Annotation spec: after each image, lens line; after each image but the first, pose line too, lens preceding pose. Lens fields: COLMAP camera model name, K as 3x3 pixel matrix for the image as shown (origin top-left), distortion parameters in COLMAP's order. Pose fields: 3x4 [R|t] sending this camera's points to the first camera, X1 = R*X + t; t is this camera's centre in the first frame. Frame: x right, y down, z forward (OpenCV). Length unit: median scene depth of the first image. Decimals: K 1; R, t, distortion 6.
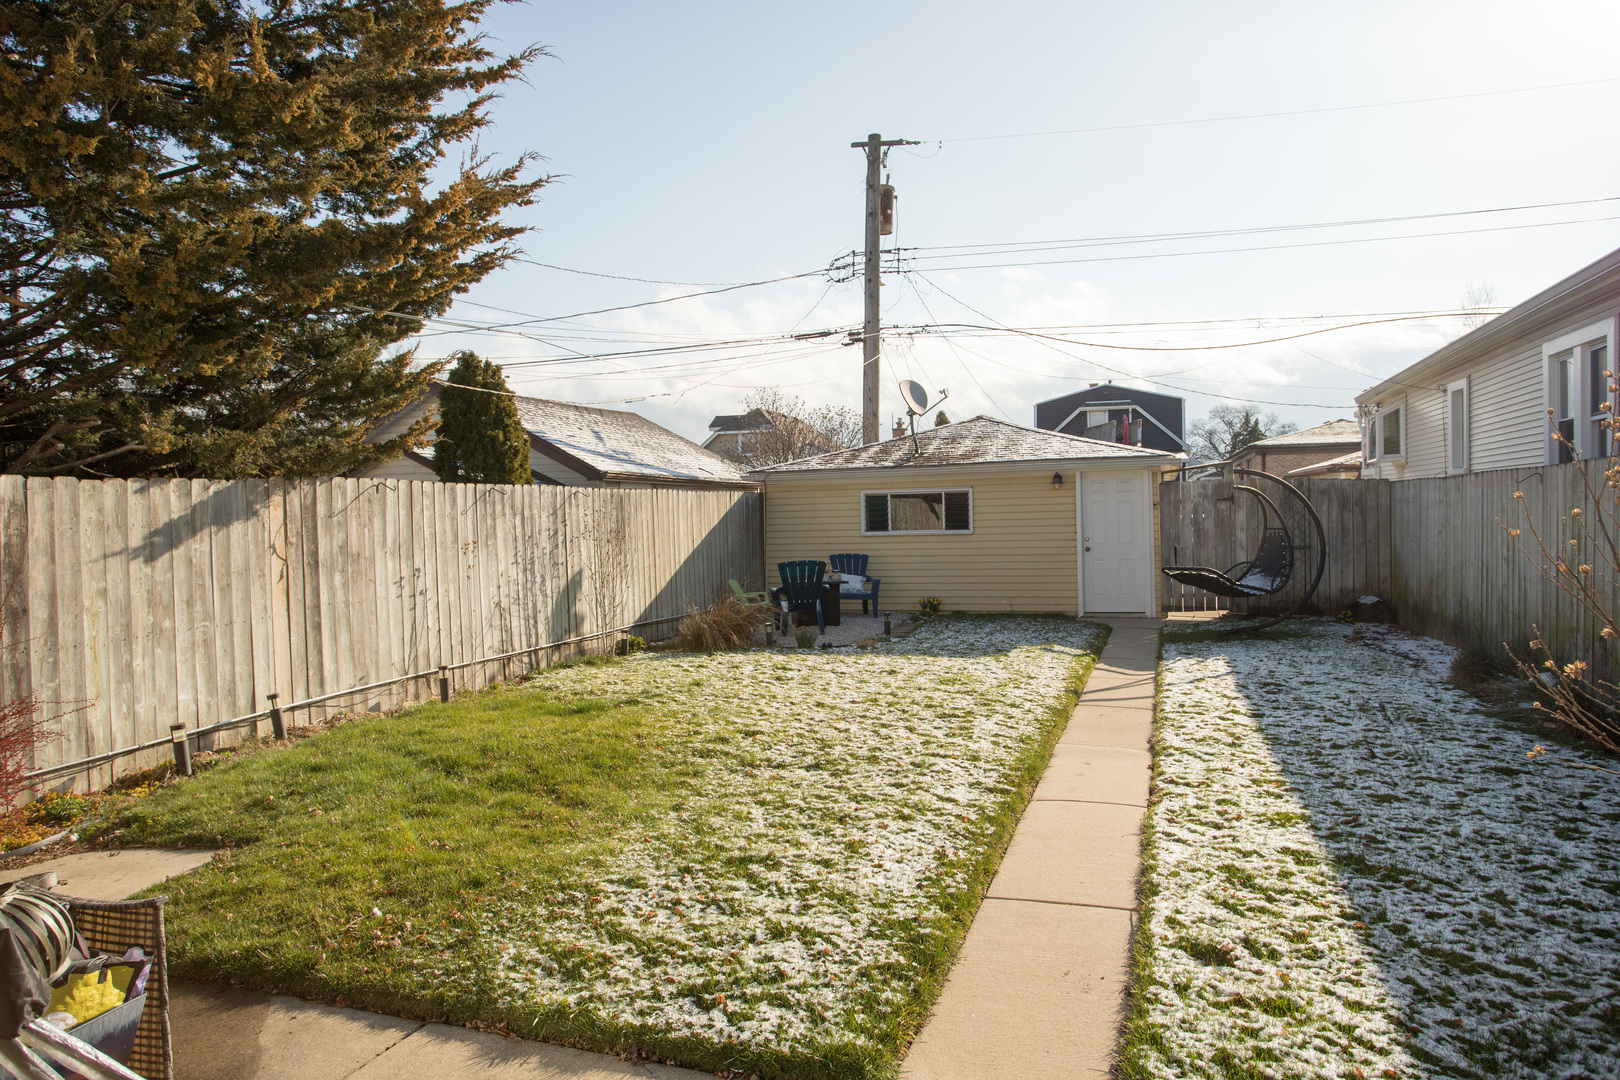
lens RADIAL K [[1005.0, 0, 810.0], [0, 1005.0, 540.0], [0, 0, 1]] dist [-0.067302, 0.061028]
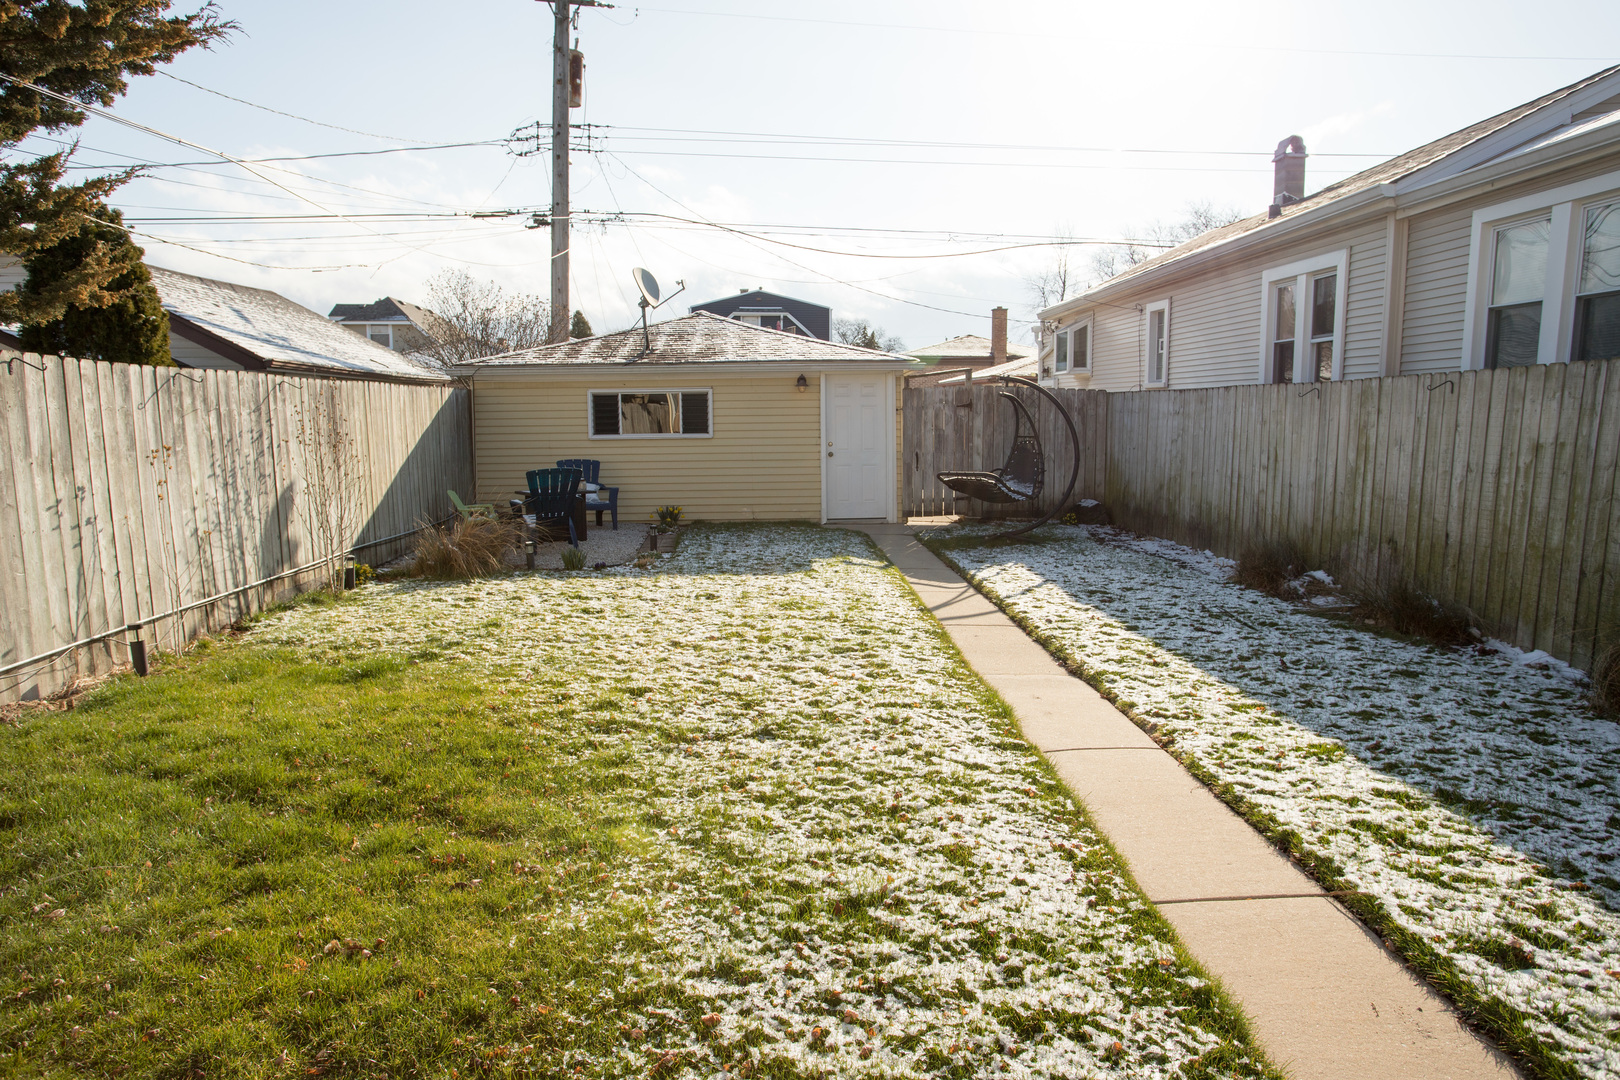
lens RADIAL K [[984.5, 0, 810.0], [0, 984.5, 540.0], [0, 0, 1]] dist [-0.069789, 0.058562]
pose [[0.930716, -0.030610, 0.364460, -0.148713], [-0.005454, 0.995219, 0.097514, -0.002215], [-0.365702, -0.092746, 0.926099, 0.170823]]
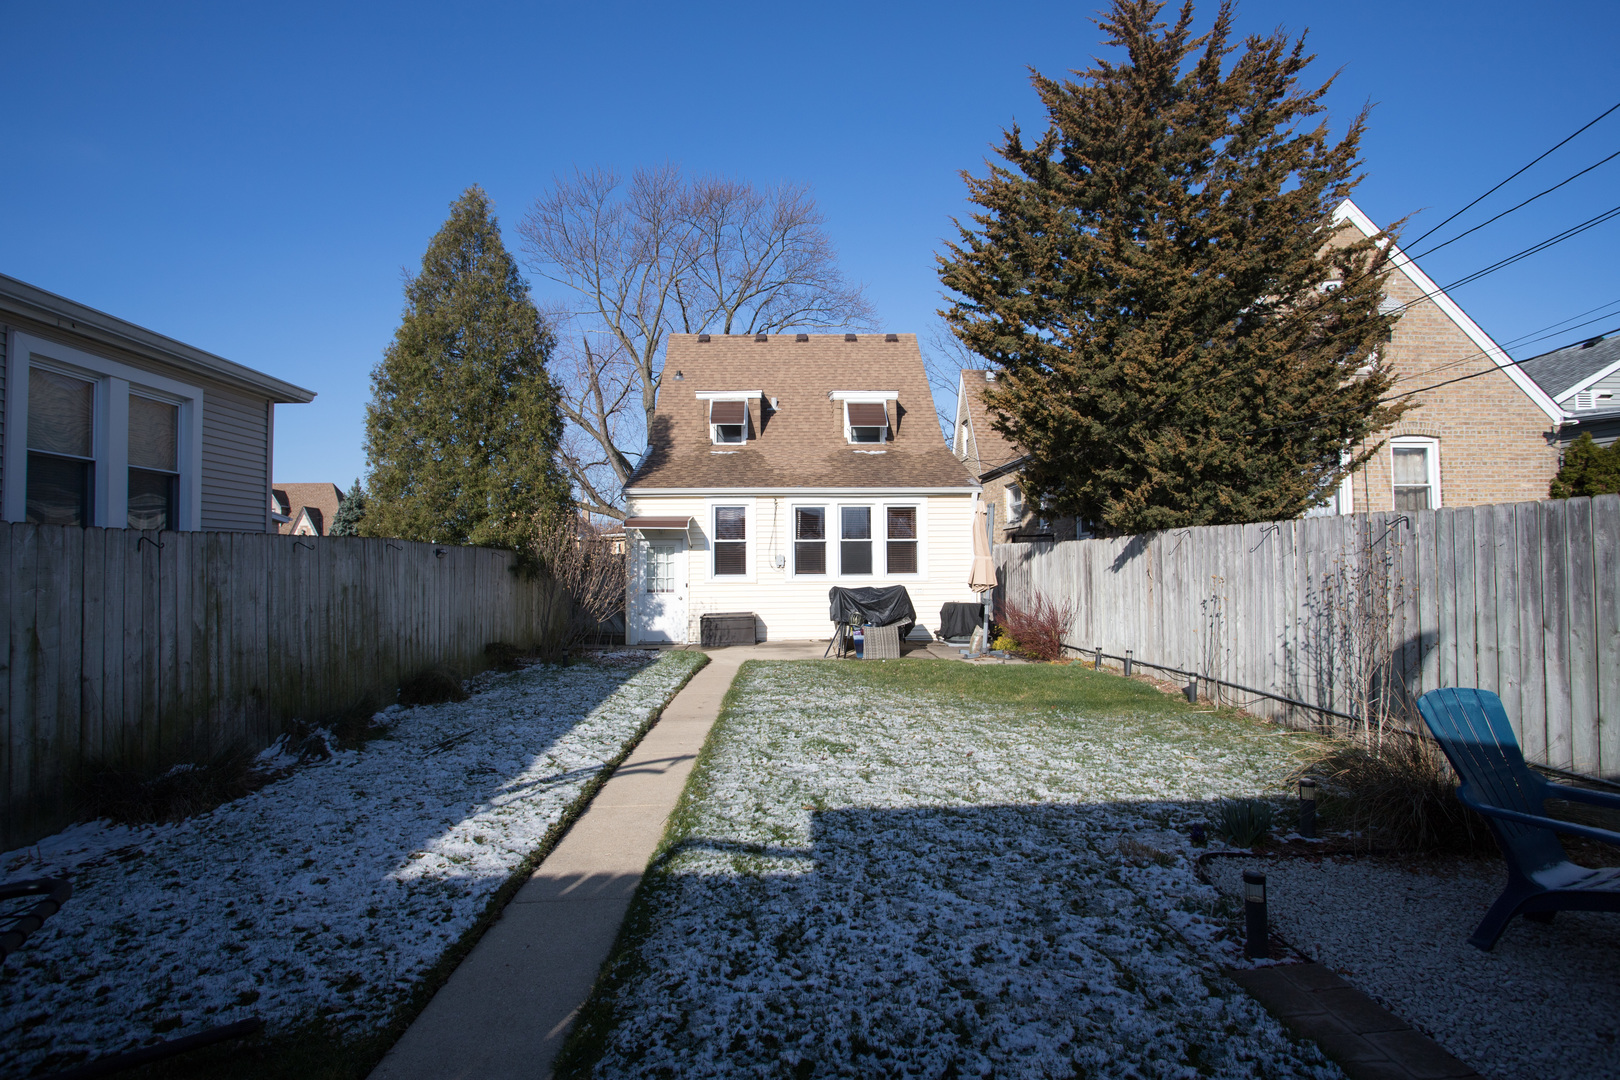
lens RADIAL K [[783.5, 0, 810.0], [0, 783.5, 540.0], [0, 0, 1]] dist [-0.079810, 0.000597]
pose [[-0.935433, 0.020805, -0.352891, 0.374741], [0.019940, 0.999783, 0.006088, -0.050476], [0.352941, -0.001341, -0.935645, 1.521636]]
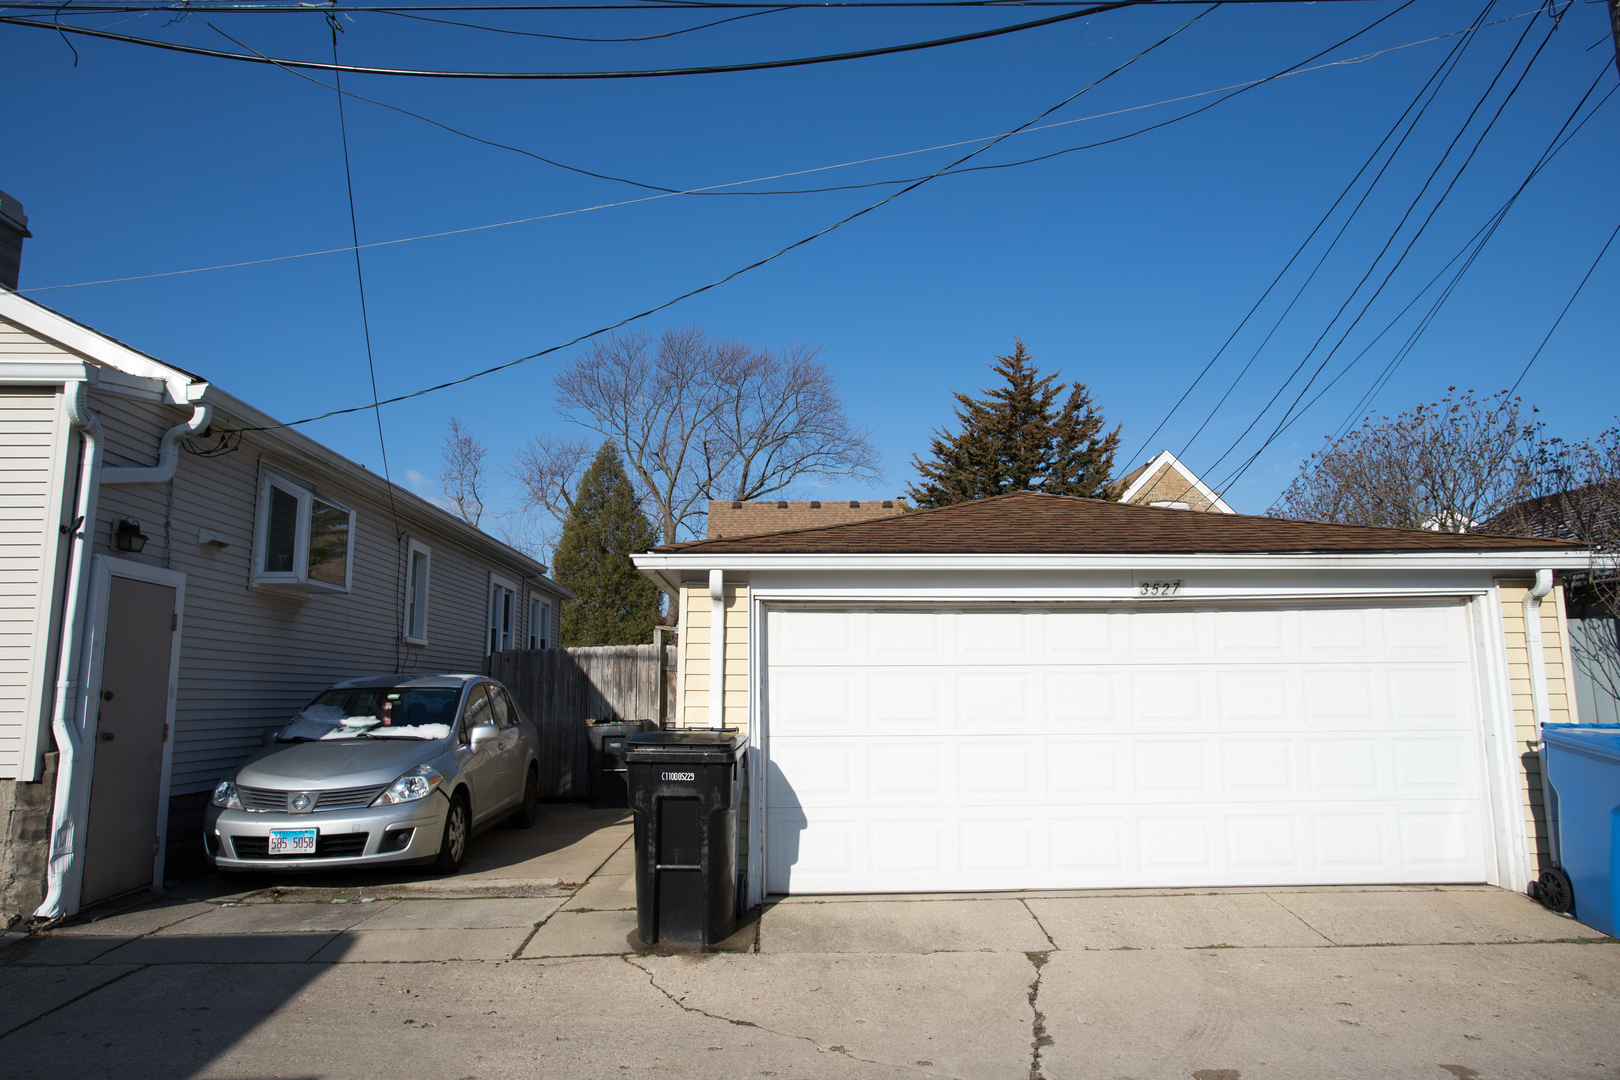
lens RADIAL K [[1005.0, 0, 810.0], [0, 1005.0, 540.0], [0, 0, 1]] dist [-0.067302, 0.061028]
pose [[-0.937454, -0.026483, -0.347101, 0.766391], [0.016221, 0.992696, -0.119551, -0.060655], [0.347732, -0.117704, -0.930177, 2.514867]]
